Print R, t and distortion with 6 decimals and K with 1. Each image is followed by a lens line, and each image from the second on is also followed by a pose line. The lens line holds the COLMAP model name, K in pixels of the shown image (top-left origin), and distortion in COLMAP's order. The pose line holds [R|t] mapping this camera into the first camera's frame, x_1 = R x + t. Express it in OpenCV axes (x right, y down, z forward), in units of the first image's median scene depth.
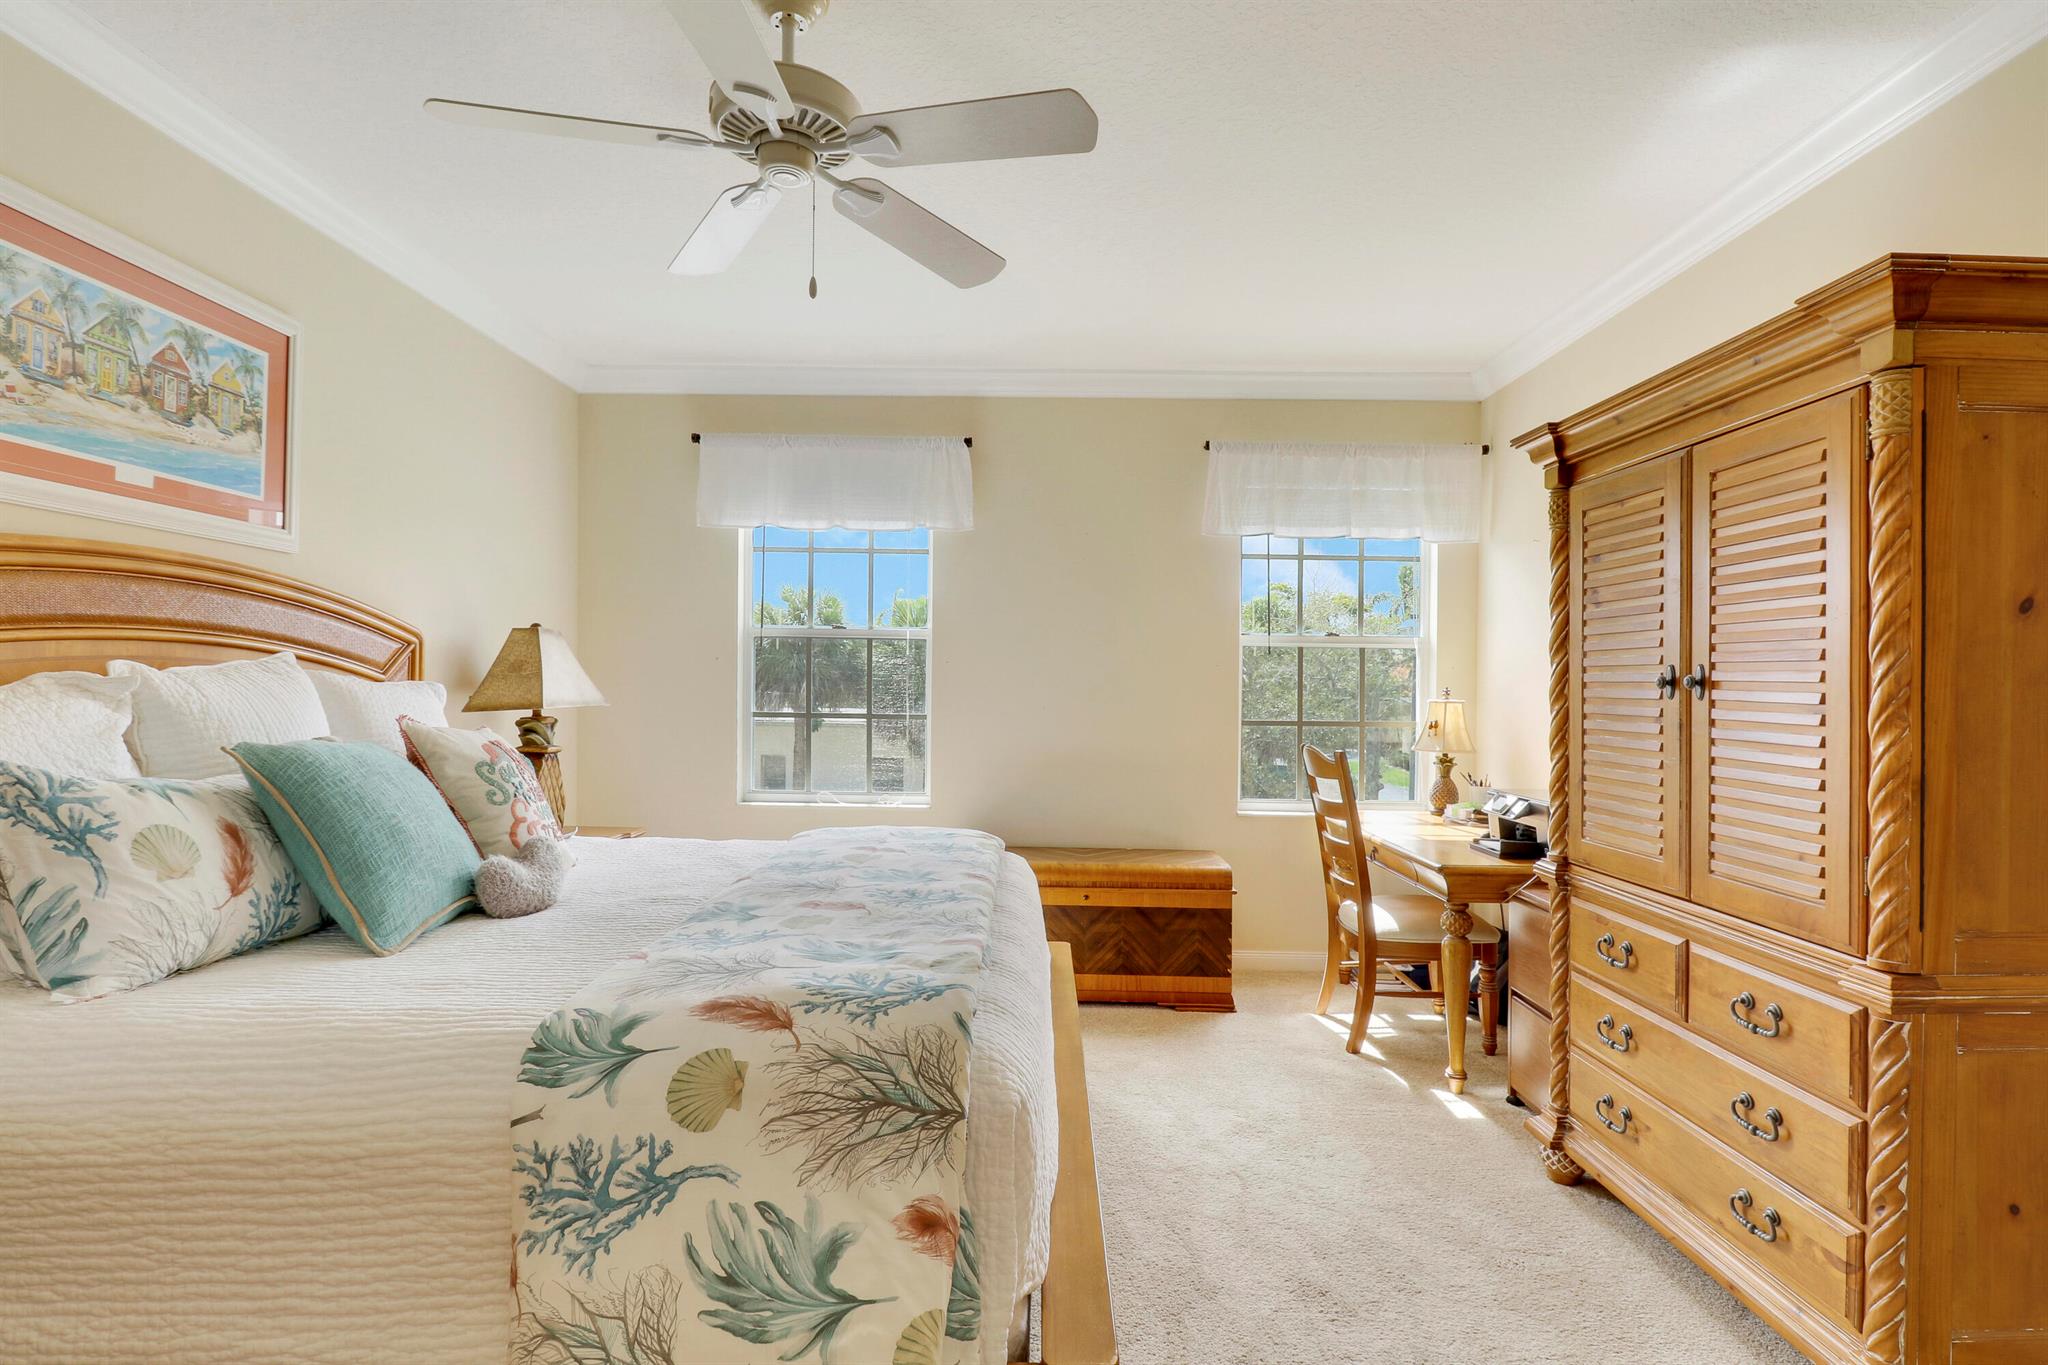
lens RADIAL K [[993.9, 0, 1022.6], [0, 993.9, 692.4], [0, 0, 1]] dist [0.002471, -0.014202]
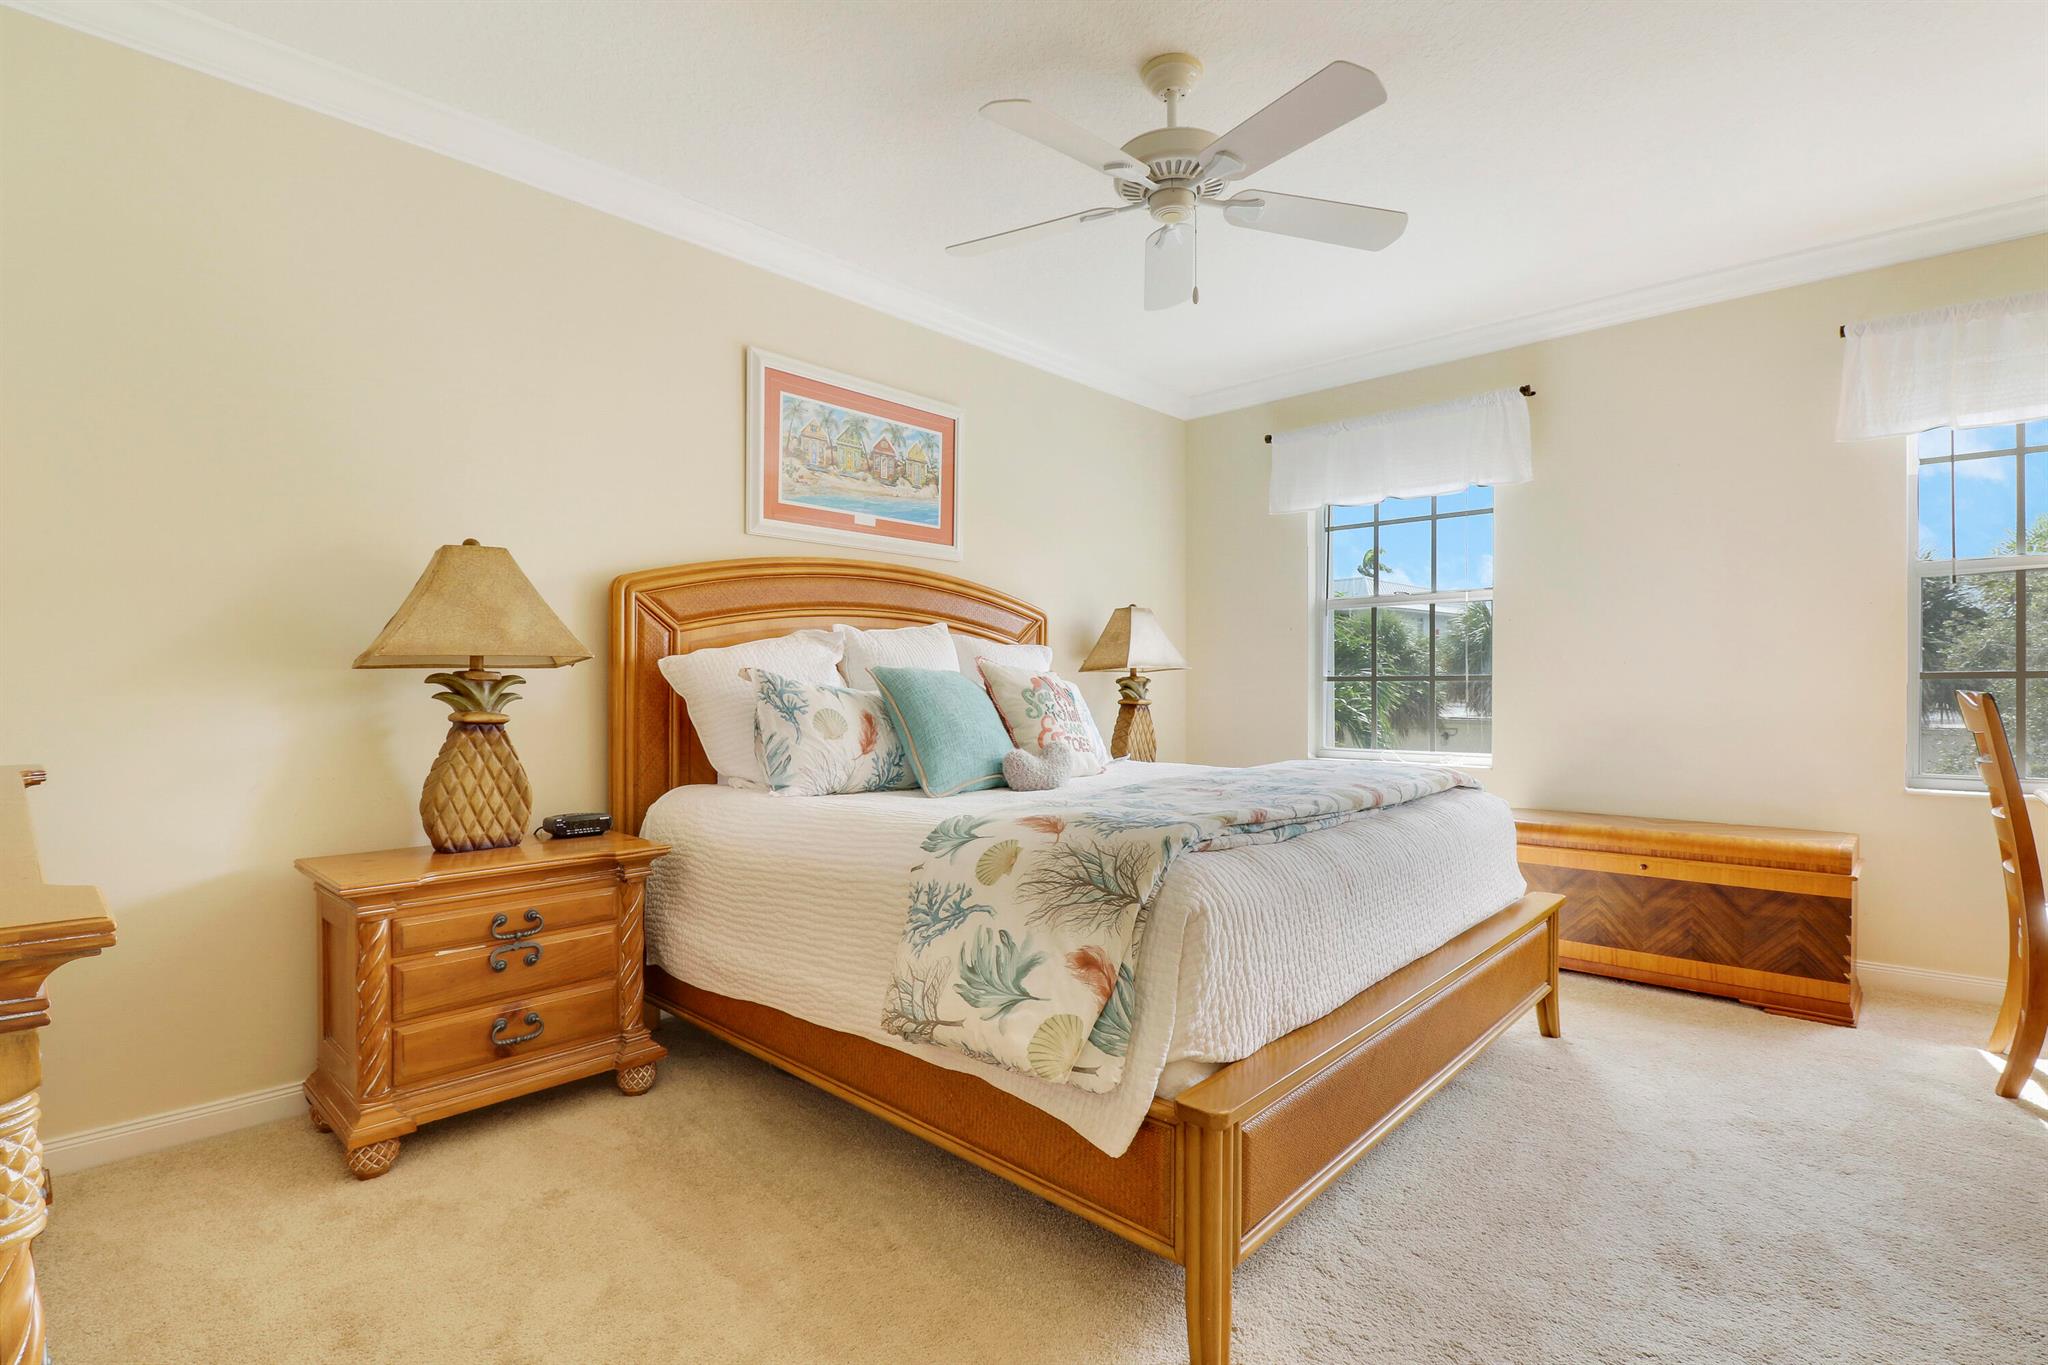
lens RADIAL K [[993.9, 0, 1063.3], [0, 993.9, 687.8], [0, 0, 1]] dist [0.002471, -0.014202]
pose [[0.747727, -0.021530, -0.663657, 0.448338], [0.006633, 0.999667, -0.024958, 0.106018], [0.663973, 0.014259, 0.747620, -0.031006]]
